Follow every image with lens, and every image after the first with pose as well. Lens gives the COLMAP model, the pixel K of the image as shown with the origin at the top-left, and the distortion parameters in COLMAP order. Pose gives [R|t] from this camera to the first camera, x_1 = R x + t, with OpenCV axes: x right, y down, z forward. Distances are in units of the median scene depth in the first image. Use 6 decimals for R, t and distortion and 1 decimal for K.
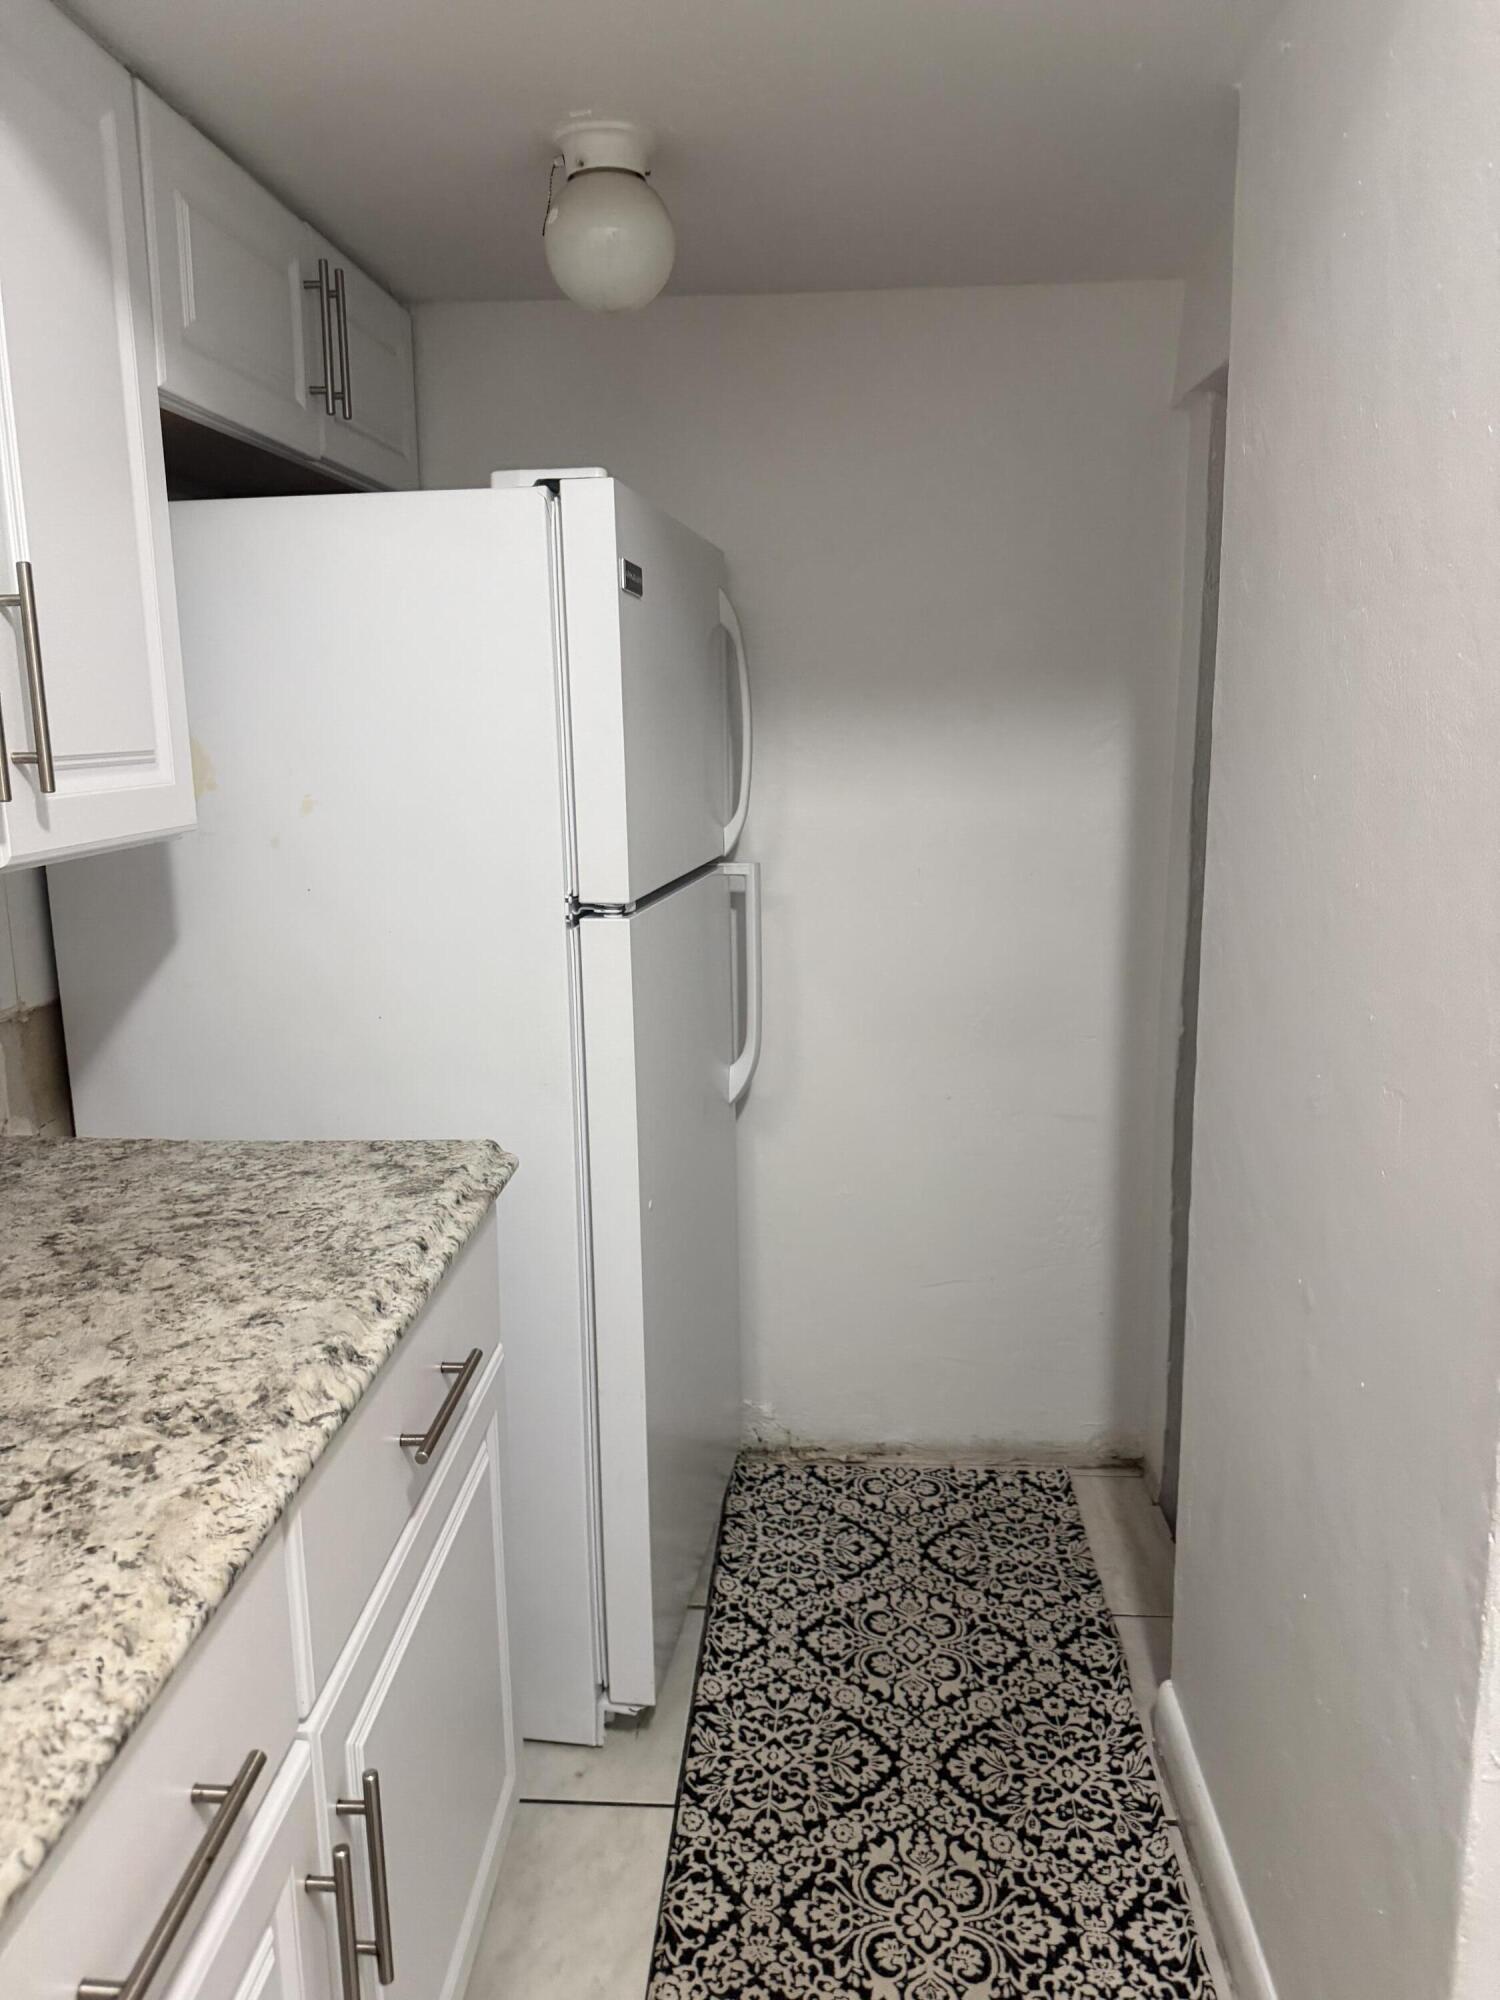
lens RADIAL K [[1396.5, 0, 749.4], [0, 1396.5, 996.4], [0, 0, 1]] dist [0.123445, -0.208933]
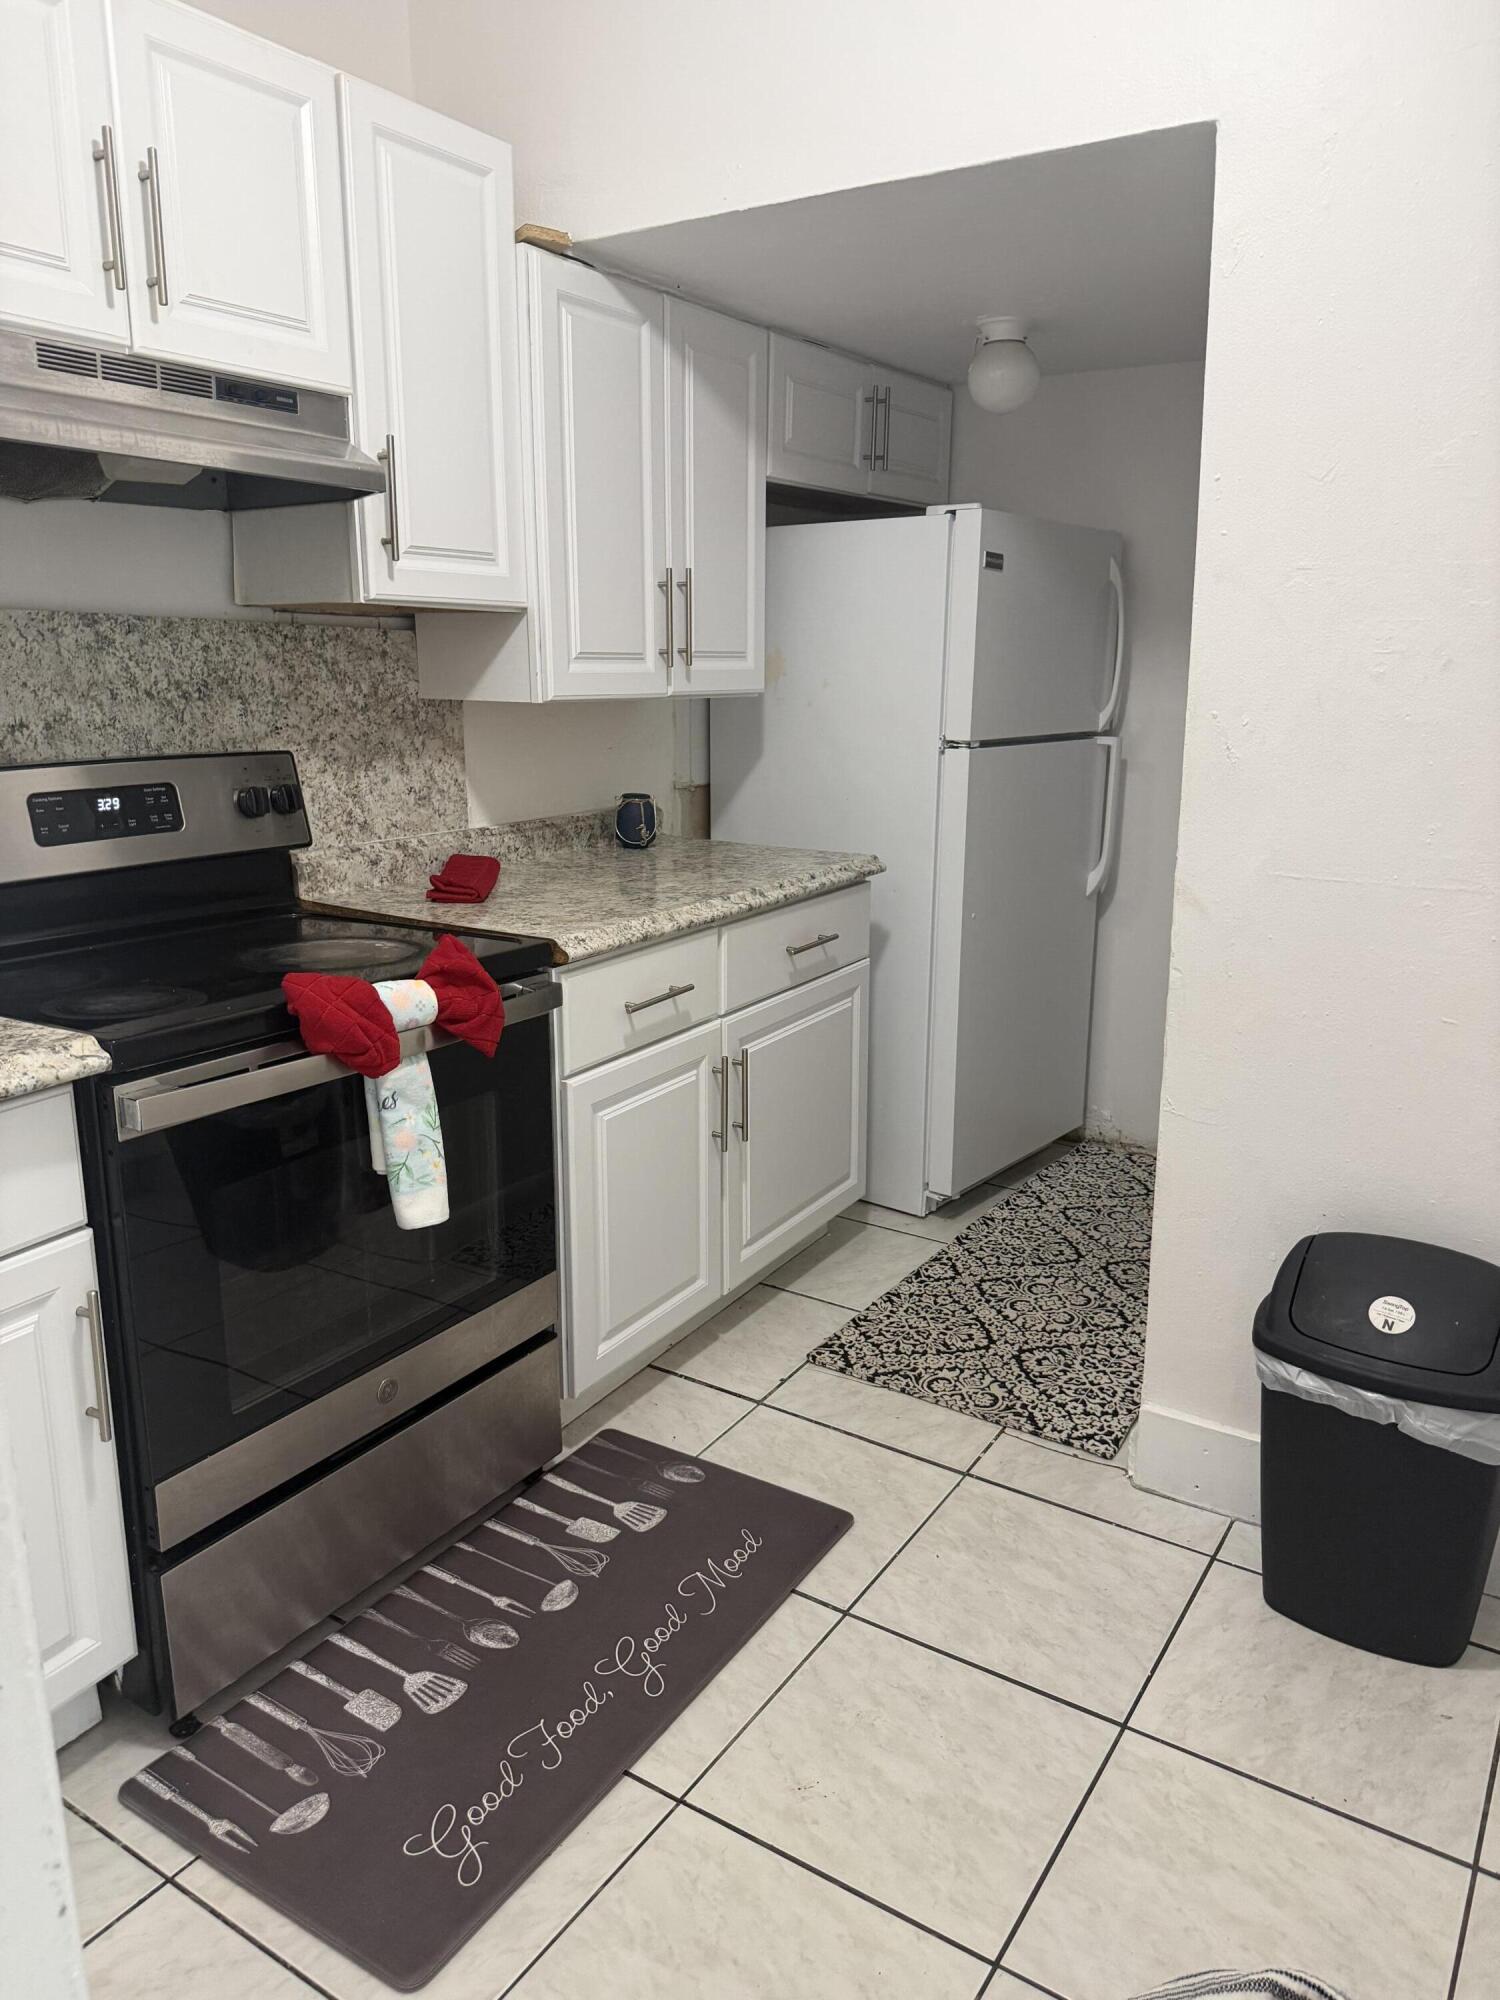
lens RADIAL K [[1407.2, 0, 750.0], [0, 1407.2, 1000.0], [0, 0, 1]] dist [0.211654, -0.463144]
pose [[0.872197, 0.134120, -0.470409, 0.588292], [-0.113889, 0.990927, 0.071361, 0.170994], [0.475712, -0.008667, 0.879558, -0.789119]]
